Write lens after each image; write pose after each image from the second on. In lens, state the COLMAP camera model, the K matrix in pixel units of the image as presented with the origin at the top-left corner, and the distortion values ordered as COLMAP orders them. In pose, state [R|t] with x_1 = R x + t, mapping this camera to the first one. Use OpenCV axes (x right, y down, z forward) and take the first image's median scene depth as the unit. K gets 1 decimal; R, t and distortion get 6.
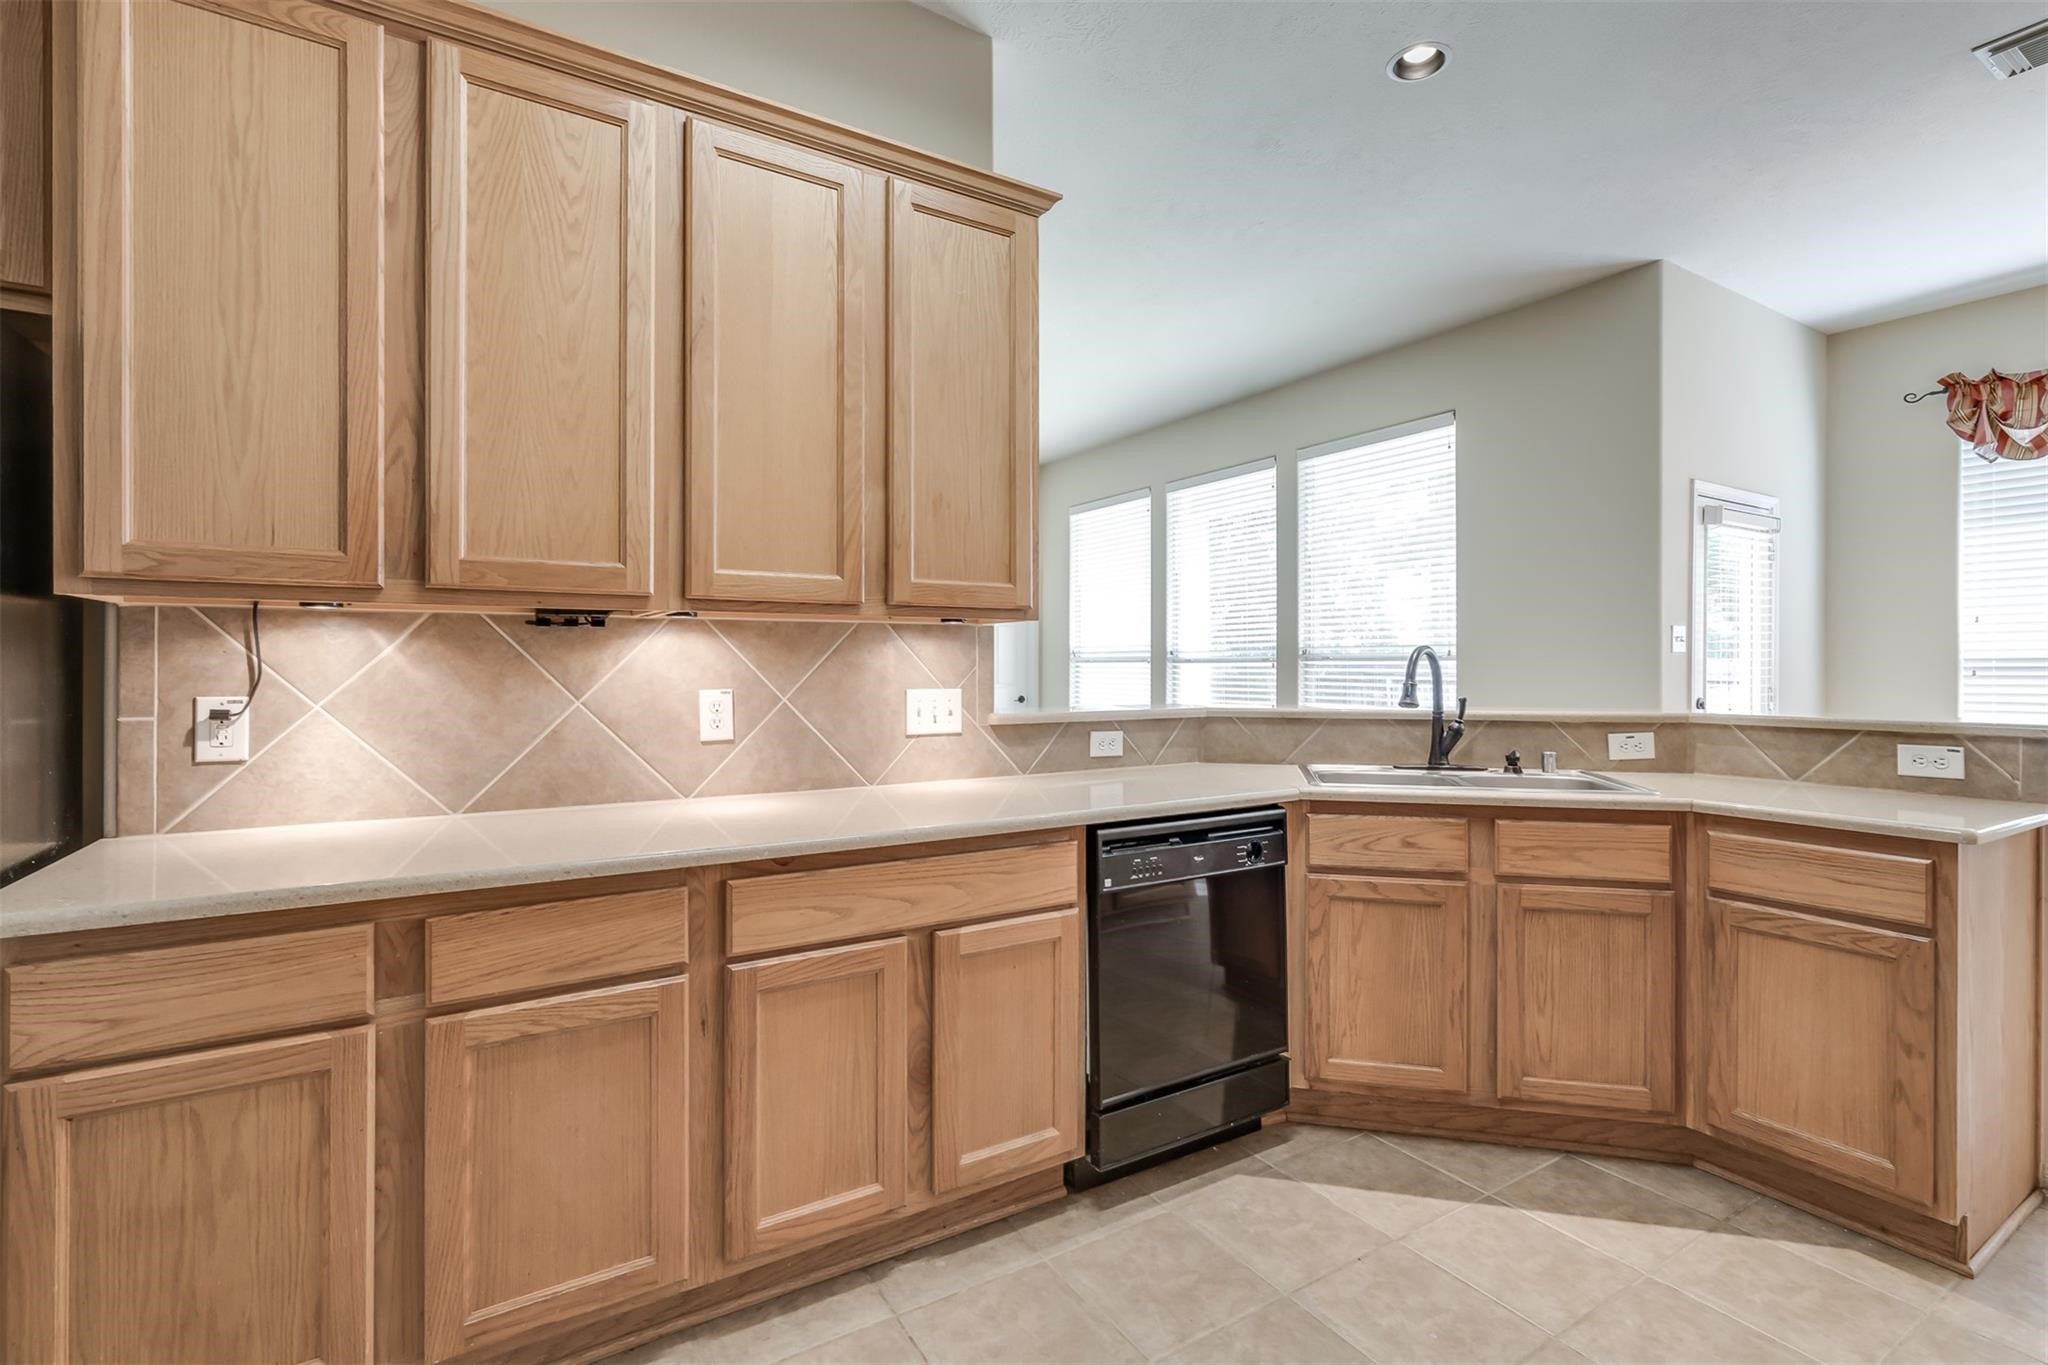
lens RADIAL K [[934.1, 0, 1026.0], [0, 934.1, 658.7], [0, 0, 1]] dist [-0.045747, 0.010813]
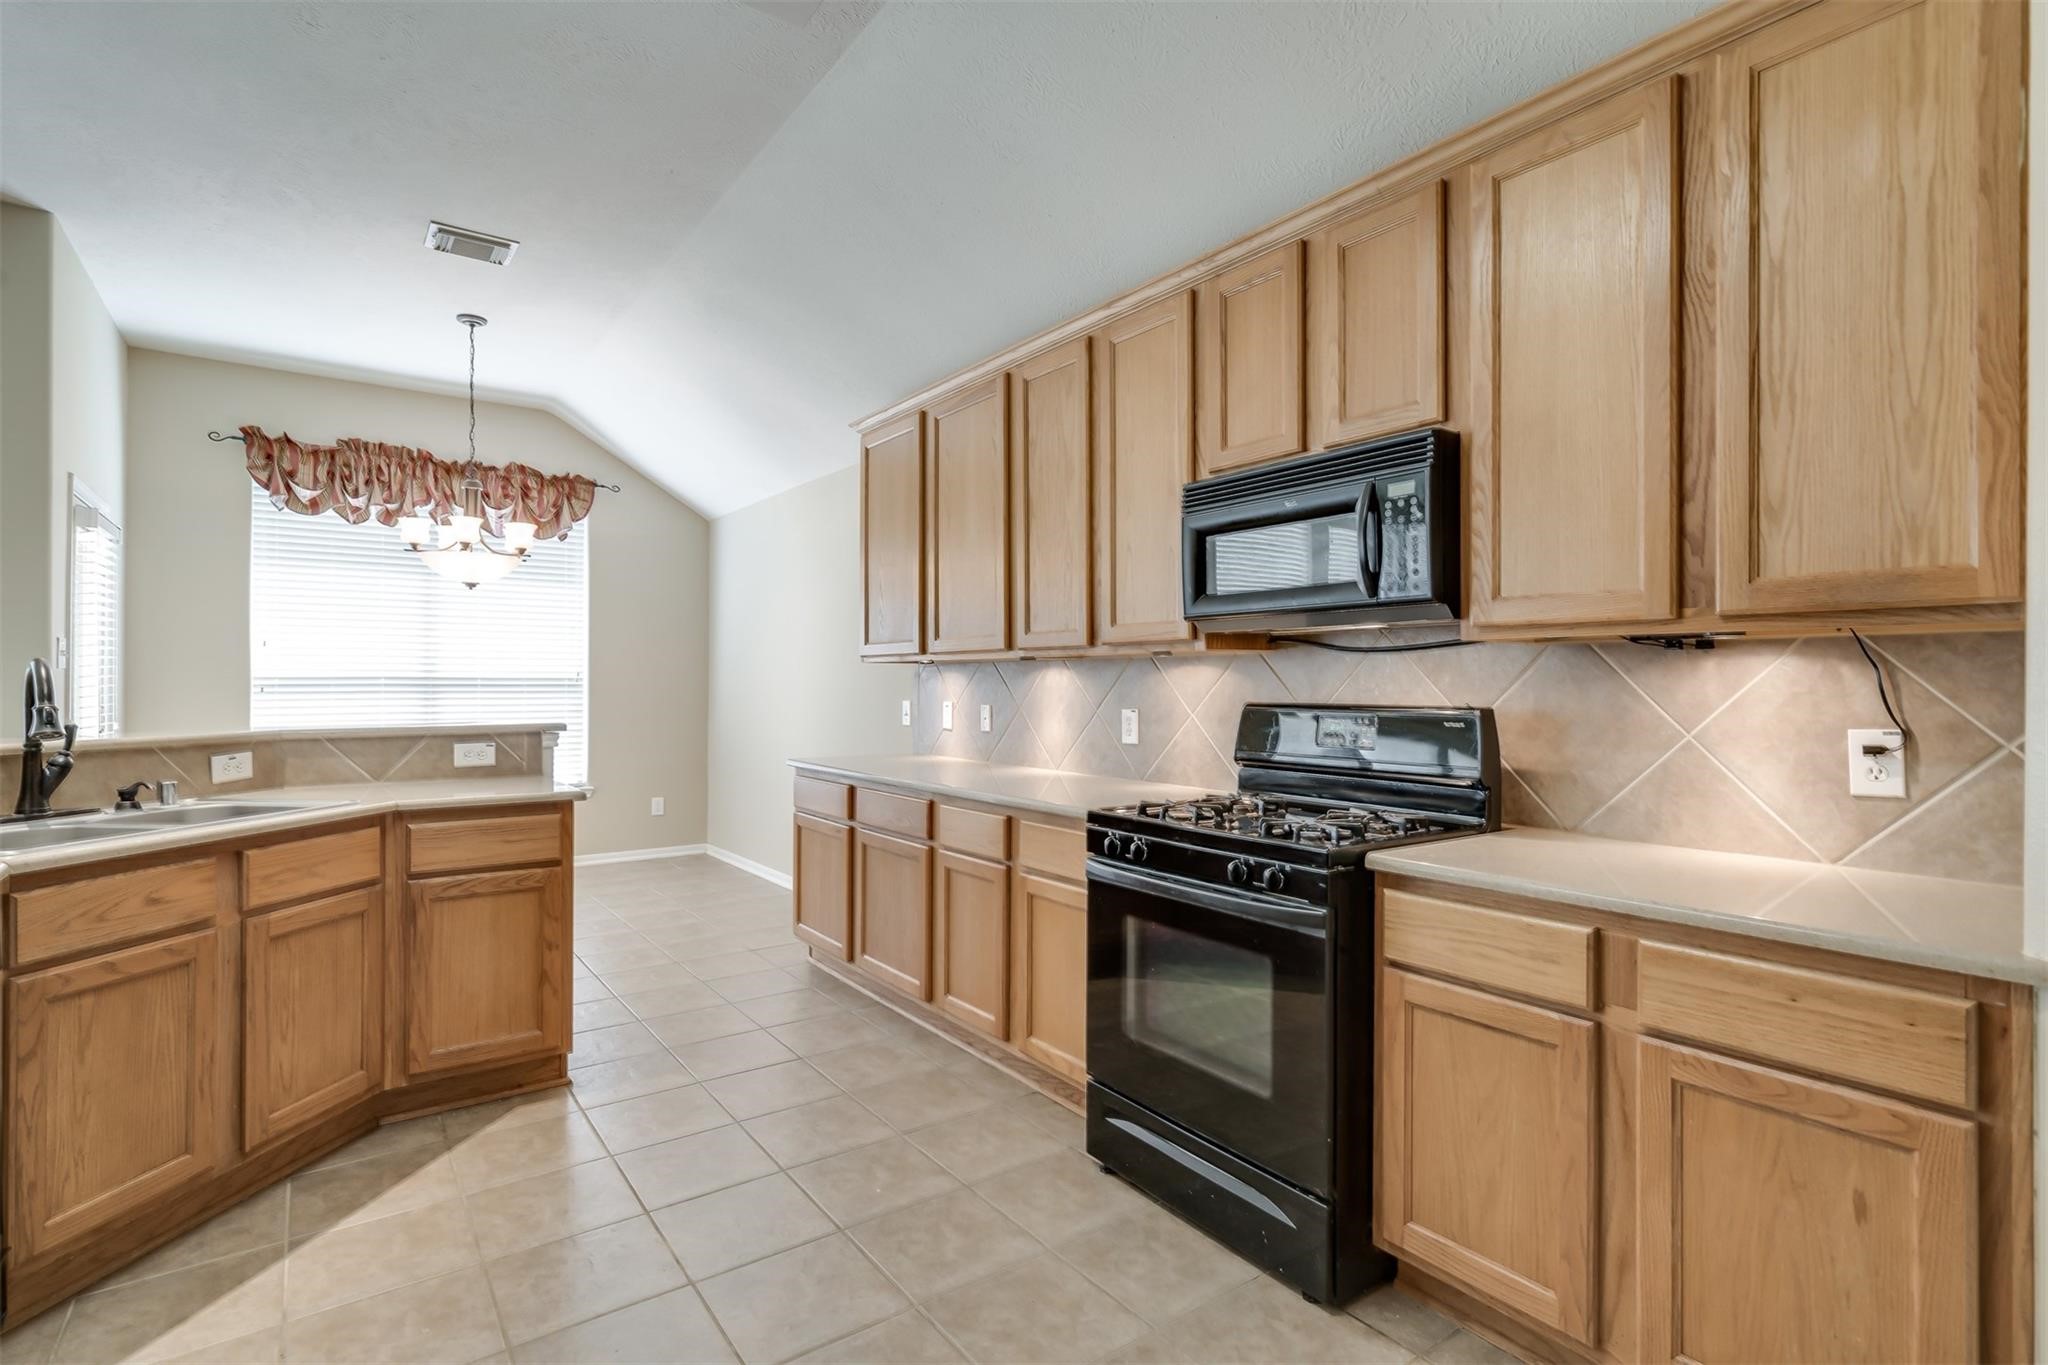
lens RADIAL K [[917.1, 0, 1024.0], [0, 917.1, 682.5], [0, 0, 1]] dist [0.001032, 0.000310]
pose [[-0.091709, -0.000038, 0.995786, -0.478550], [-0.008377, 0.999965, -0.000733, -0.001277], [-0.995751, -0.008409, -0.091706, 0.303593]]
